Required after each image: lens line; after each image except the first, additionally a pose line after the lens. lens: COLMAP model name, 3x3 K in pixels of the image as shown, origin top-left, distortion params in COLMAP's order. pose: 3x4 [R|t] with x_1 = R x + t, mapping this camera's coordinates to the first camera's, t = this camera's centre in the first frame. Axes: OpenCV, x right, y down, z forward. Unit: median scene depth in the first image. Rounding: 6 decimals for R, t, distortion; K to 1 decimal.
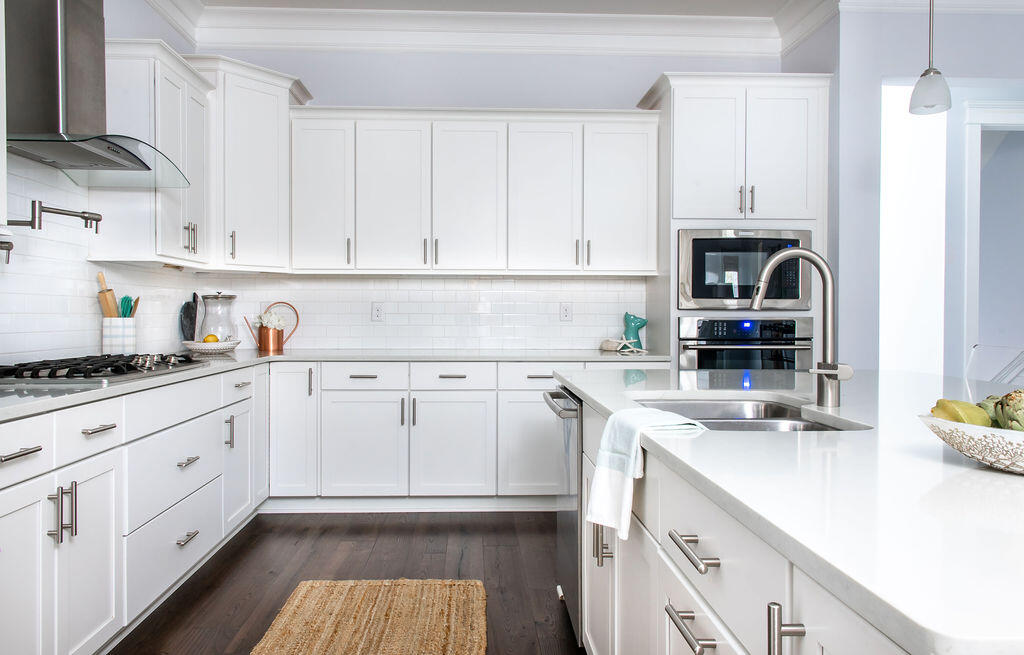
lens RADIAL K [[735.0, 0, 509.8], [0, 735.0, 320.9], [0, 0, 1]] dist [0.045947, 0.001852]
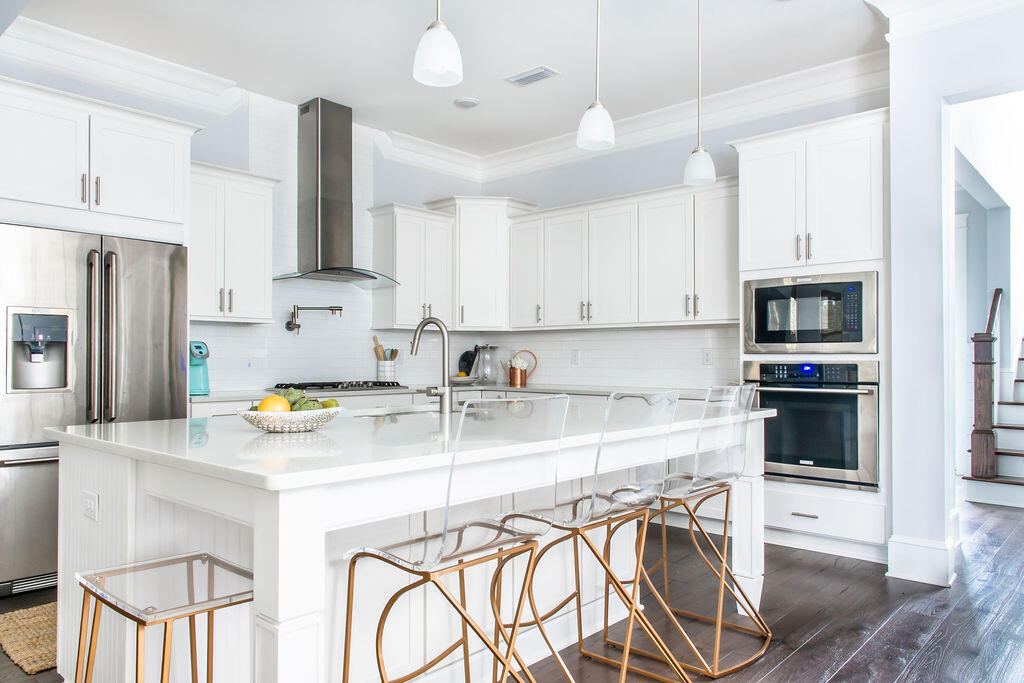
lens RADIAL K [[710.2, 0, 515.0], [0, 710.2, 361.8], [0, 0, 1]] dist [0.000534, 0.000709]
pose [[0.716613, 0.001061, -0.697471, 0.721150], [-0.004958, 0.999981, -0.003573, 0.001918], [0.697454, 0.006019, 0.716604, 0.004709]]
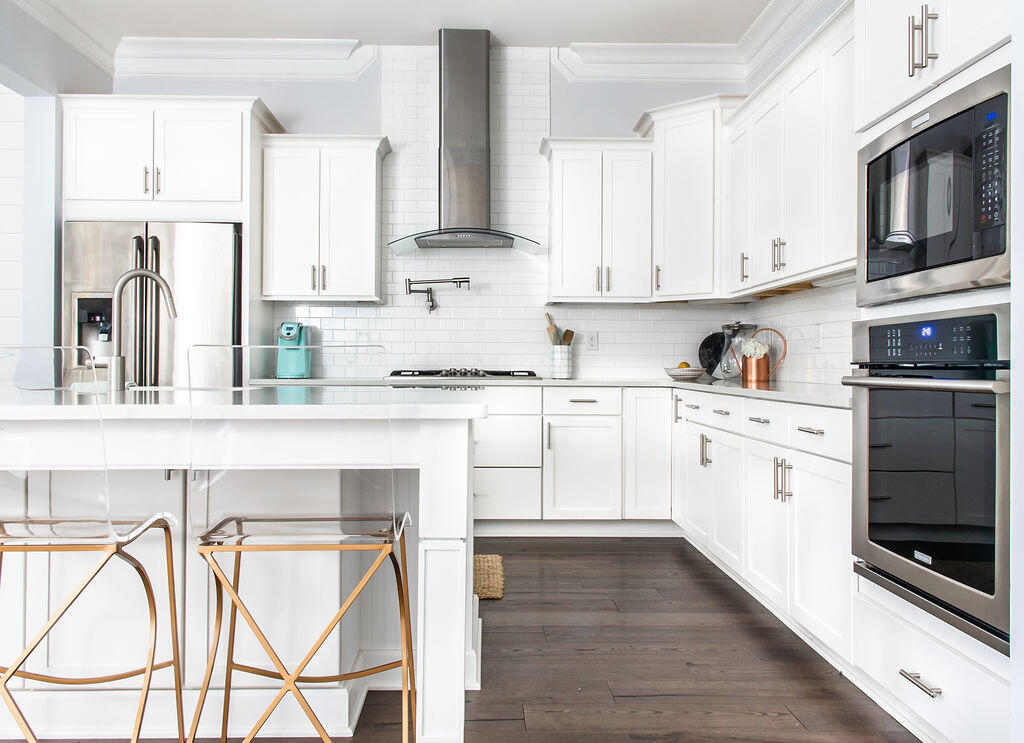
lens RADIAL K [[821.4, 0, 490.4], [0, 821.4, 366.3], [0, 0, 1]] dist [-0.000255, 0.000490]
pose [[-0.026677, -0.000223, -0.999644, 0.806781], [-0.012715, 0.999919, 0.000116, 0.028787], [0.999563, 0.012714, -0.026678, 0.759866]]
